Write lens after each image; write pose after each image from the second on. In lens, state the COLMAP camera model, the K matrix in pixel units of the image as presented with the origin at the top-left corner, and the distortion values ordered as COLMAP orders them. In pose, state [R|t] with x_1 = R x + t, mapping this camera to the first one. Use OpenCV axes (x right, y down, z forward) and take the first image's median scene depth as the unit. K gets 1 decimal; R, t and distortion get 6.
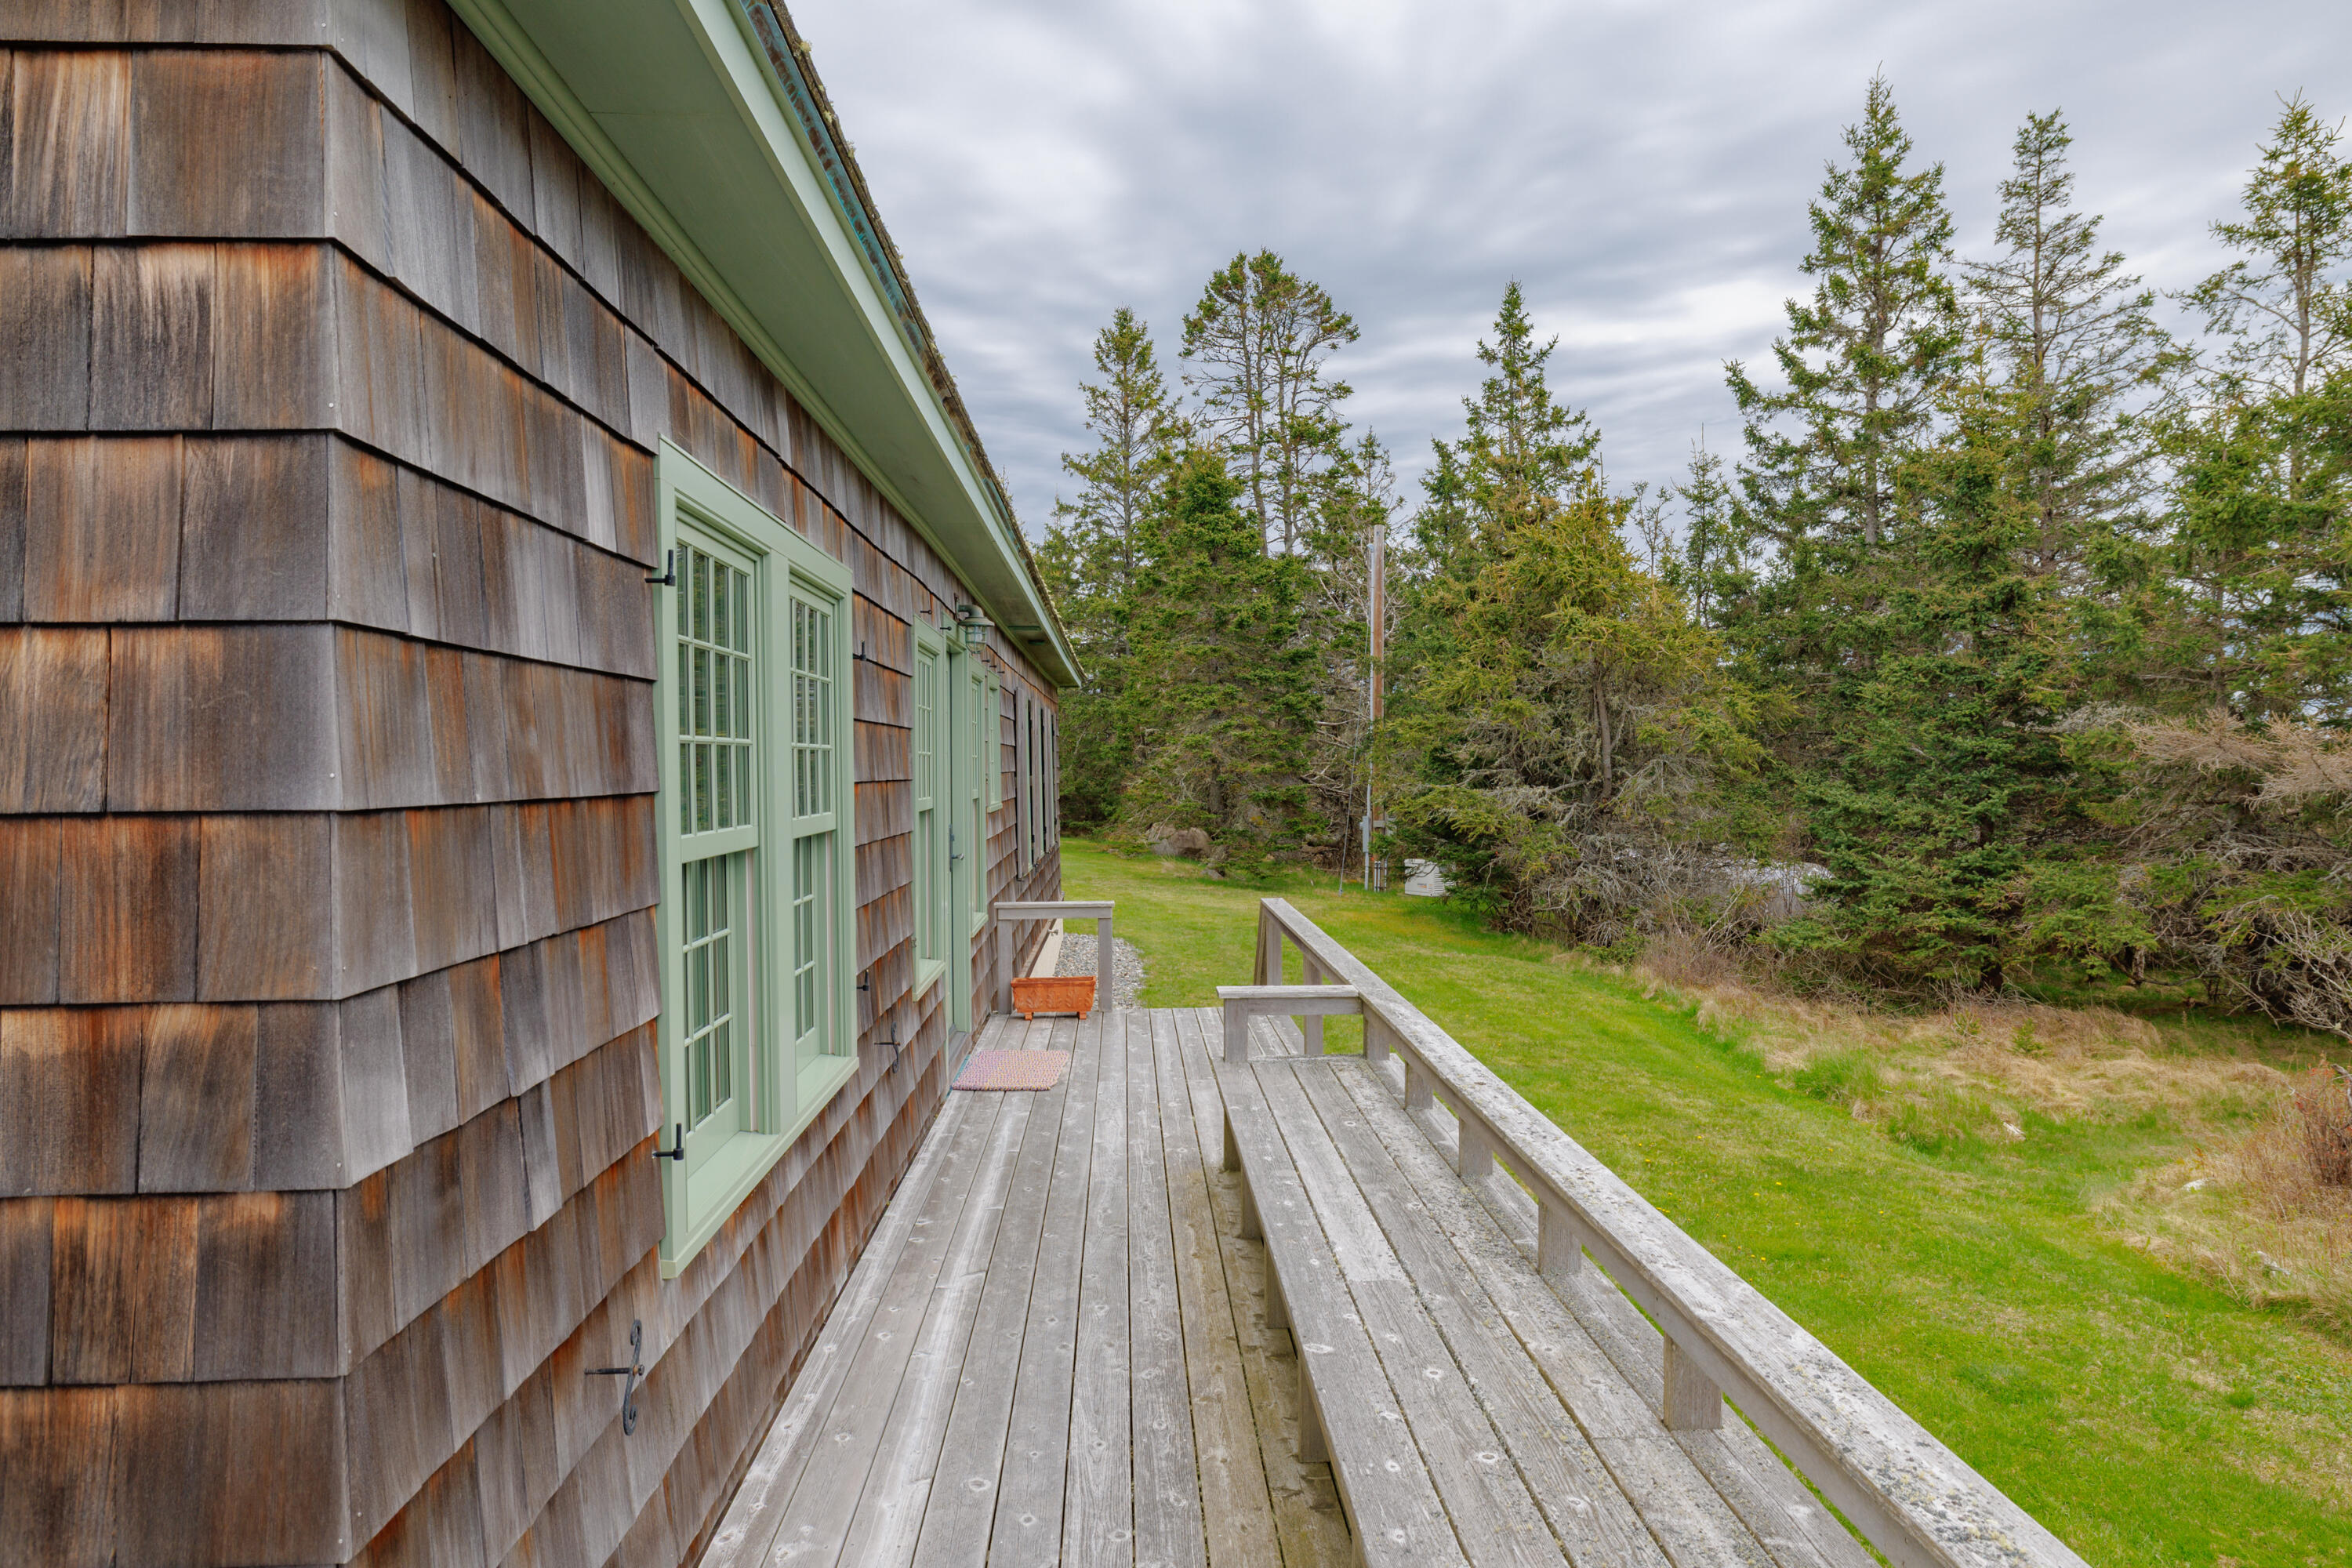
lens RADIAL K [[1443.7, 0, 1173.0], [0, 1443.7, 776.0], [0, 0, 1]] dist [0.001522, 0.001238]
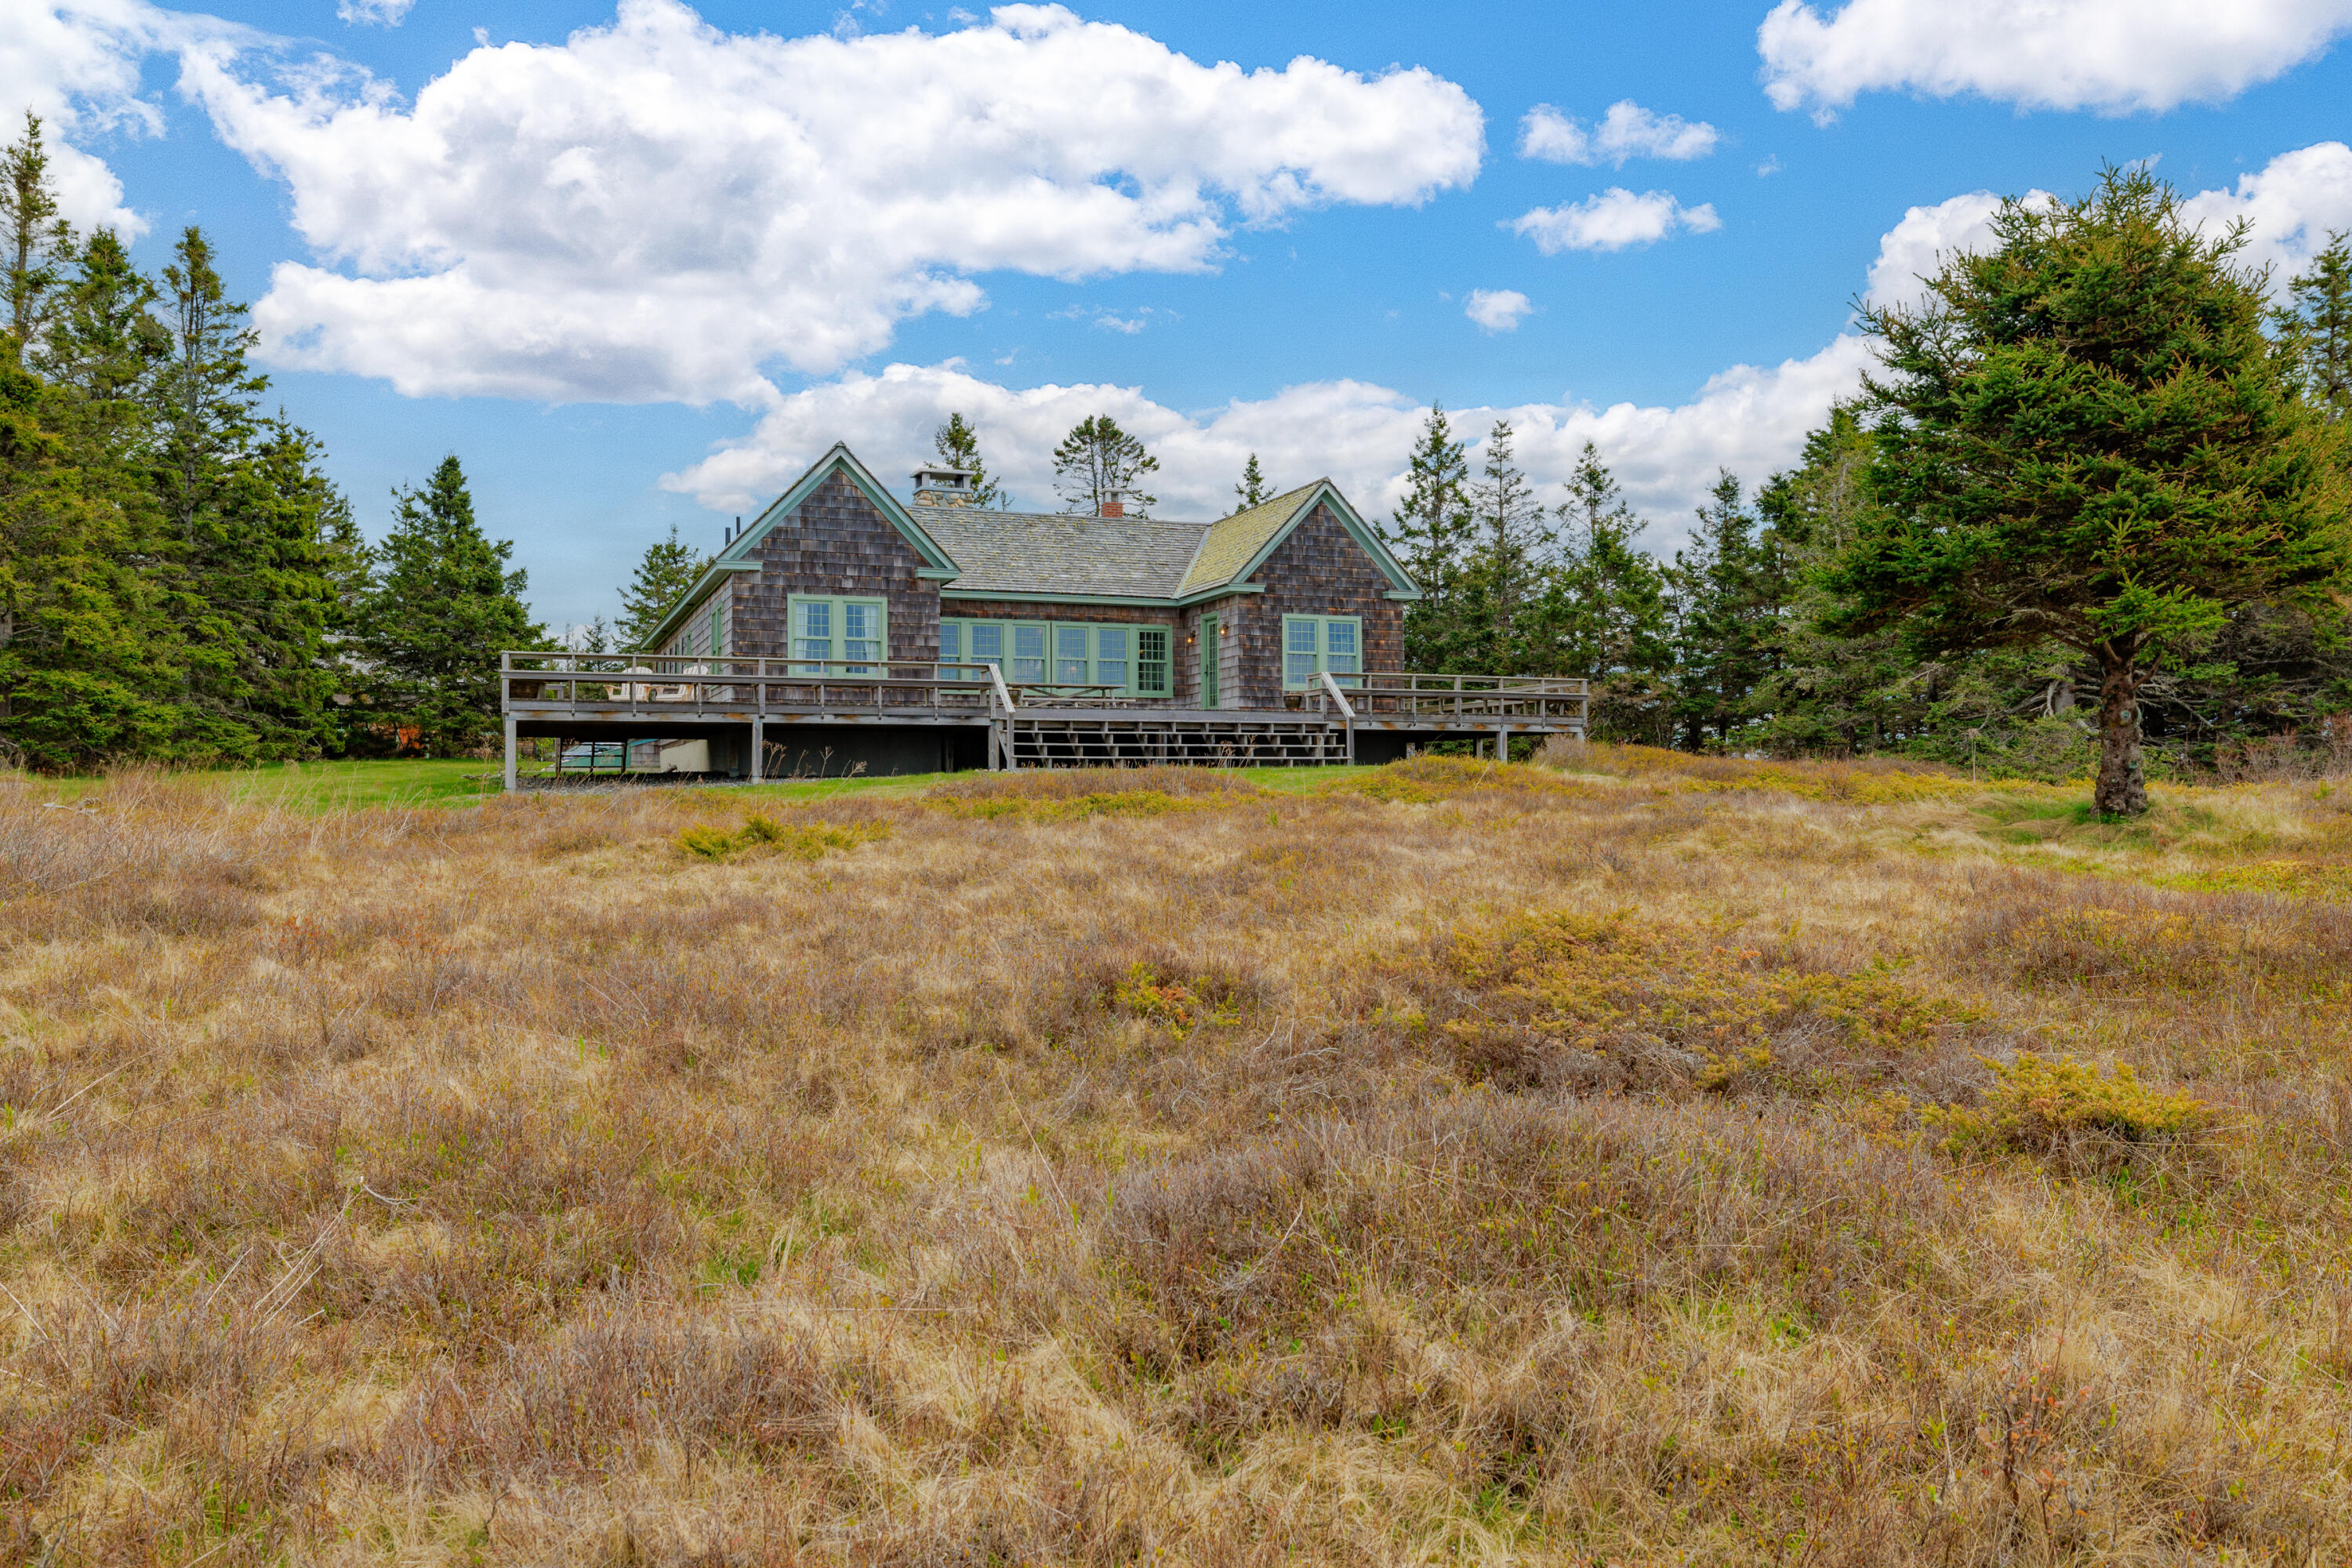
lens RADIAL K [[1717.4, 0, 1176.0], [0, 1717.4, 784.0], [0, 0, 1]] dist [0.001763, 0.001528]
pose [[0.944180, 0.002301, 0.329422, -0.761966], [0.002613, 0.999892, -0.014474, 0.147169], [-0.329420, 0.014527, 0.944072, -1.355400]]
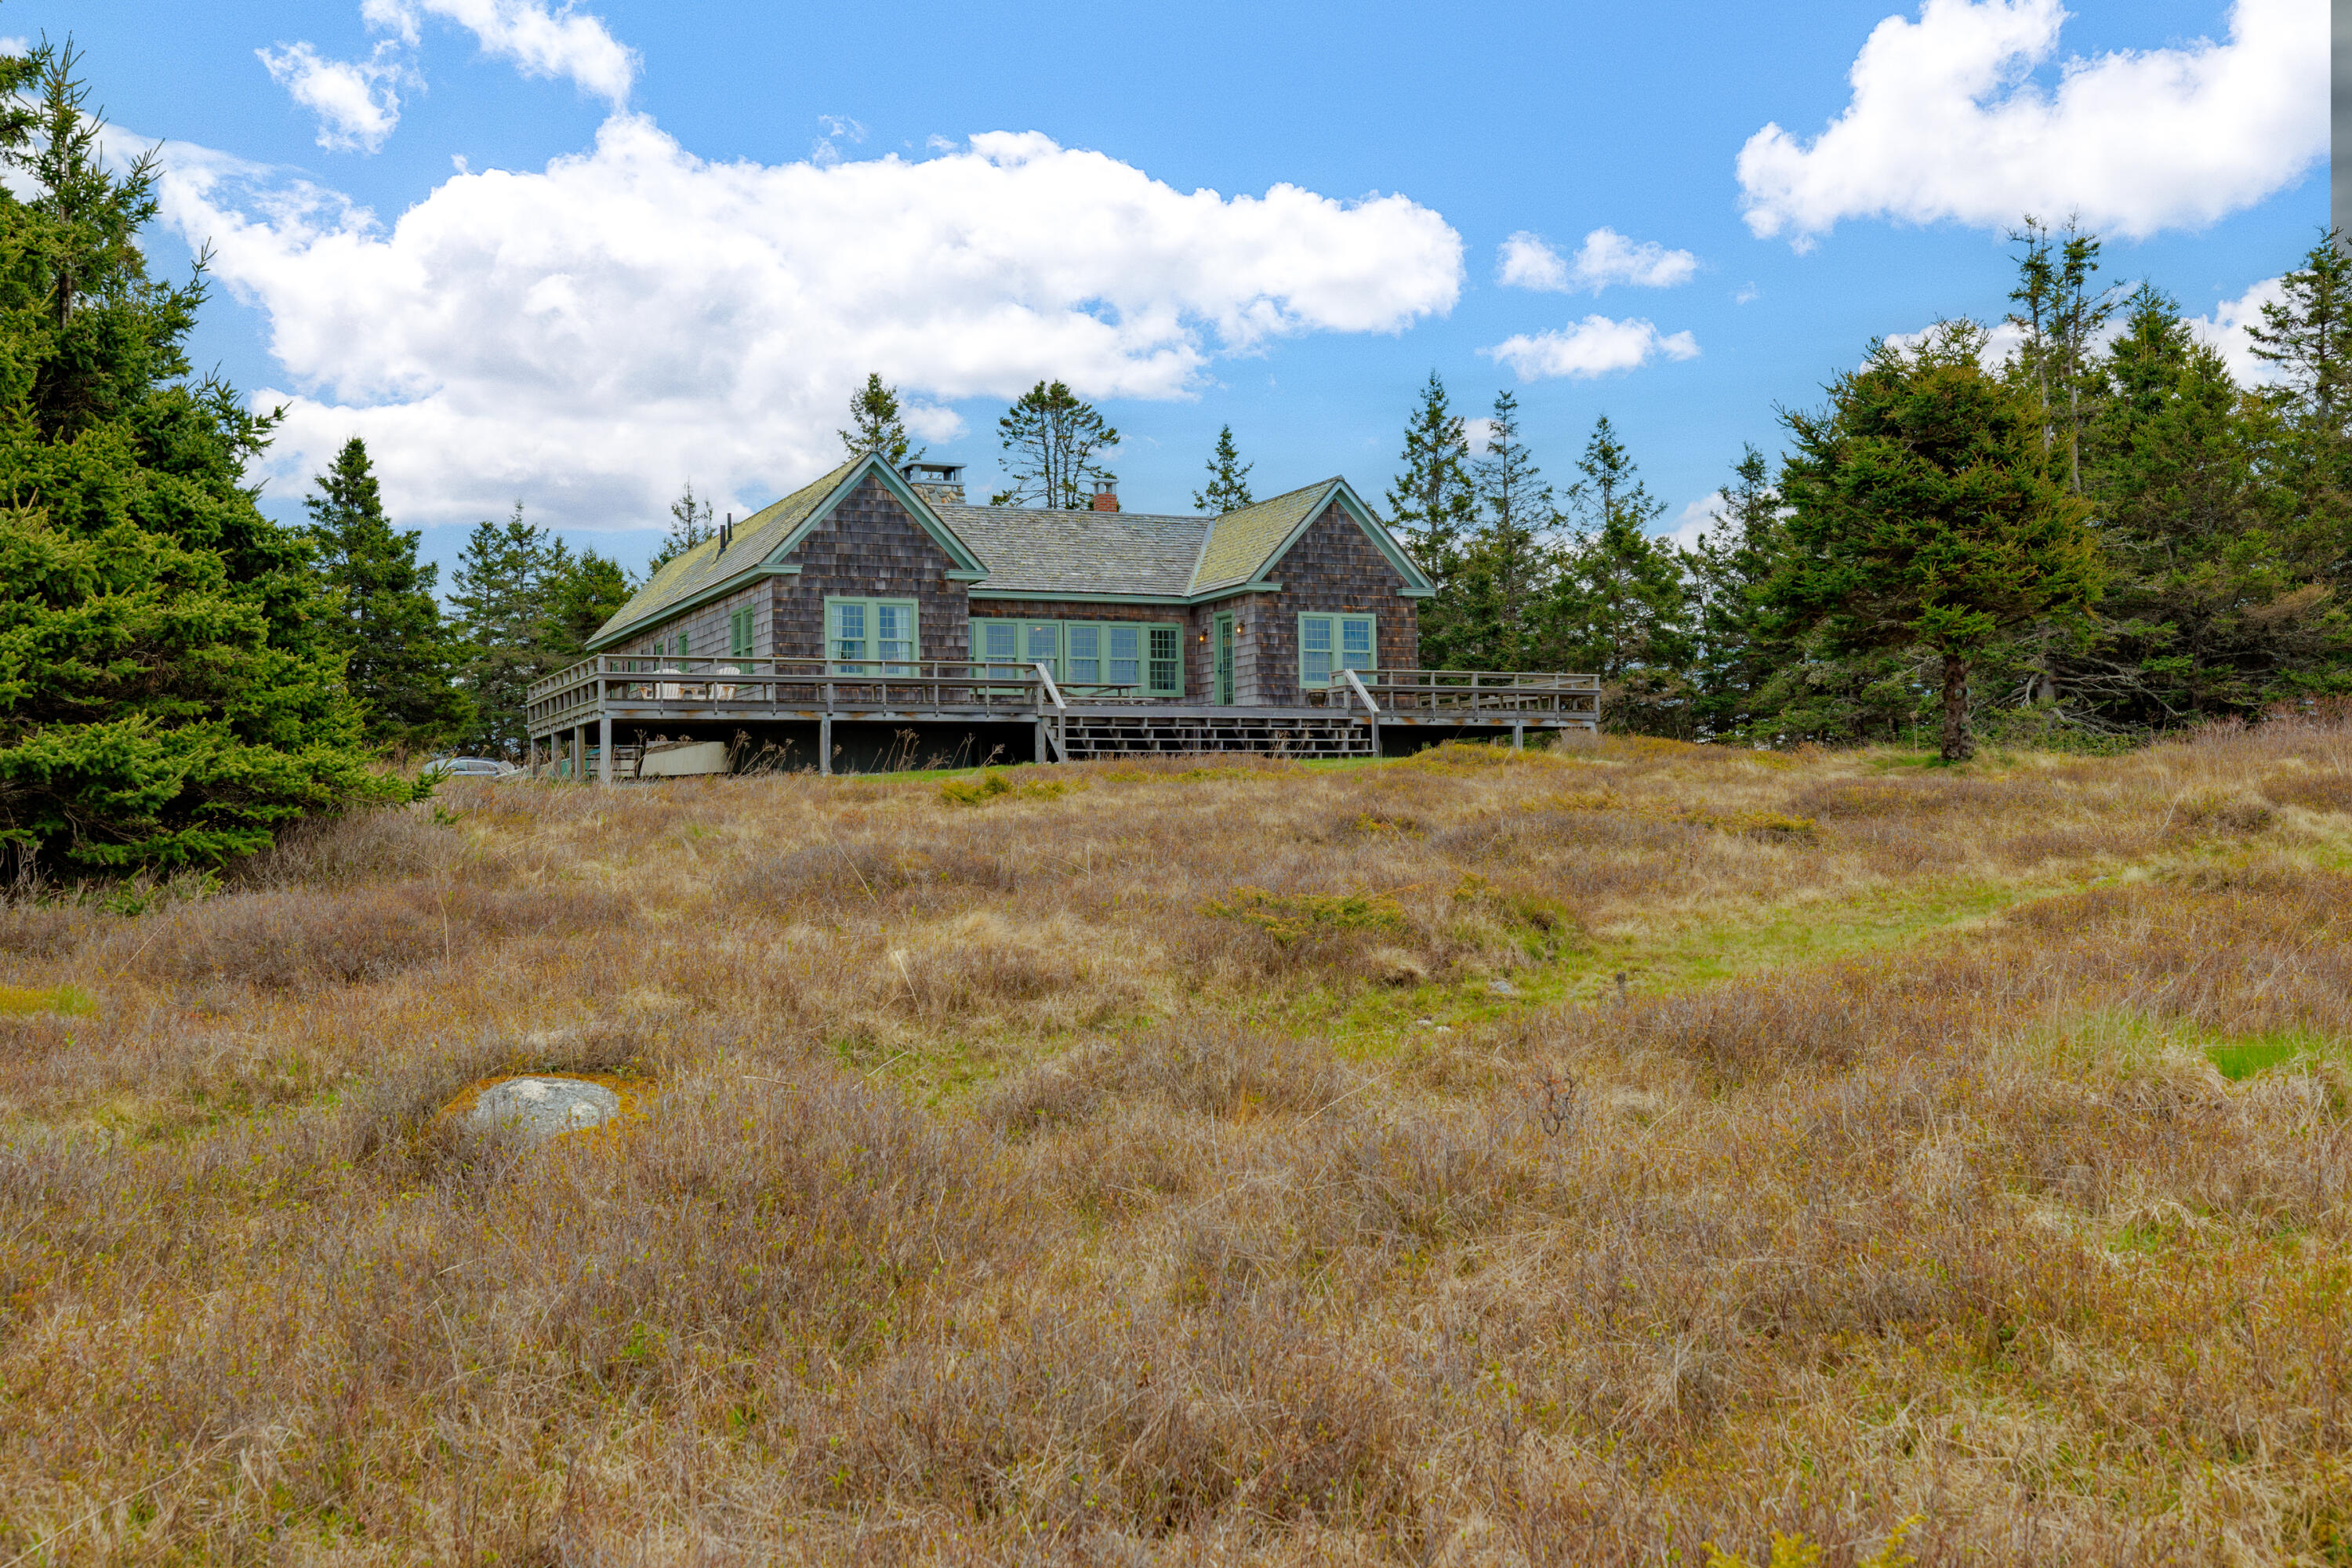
lens RADIAL K [[2292.1, 0, 1178.8], [0, 2292.1, 812.7], [0, 0, 1]] dist [0.006146, -0.003252]
pose [[0.926602, -0.004954, 0.376012, -1.041293], [0.013017, 0.999737, -0.018905, 0.190861], [-0.375819, 0.022412, 0.926422, -1.802257]]
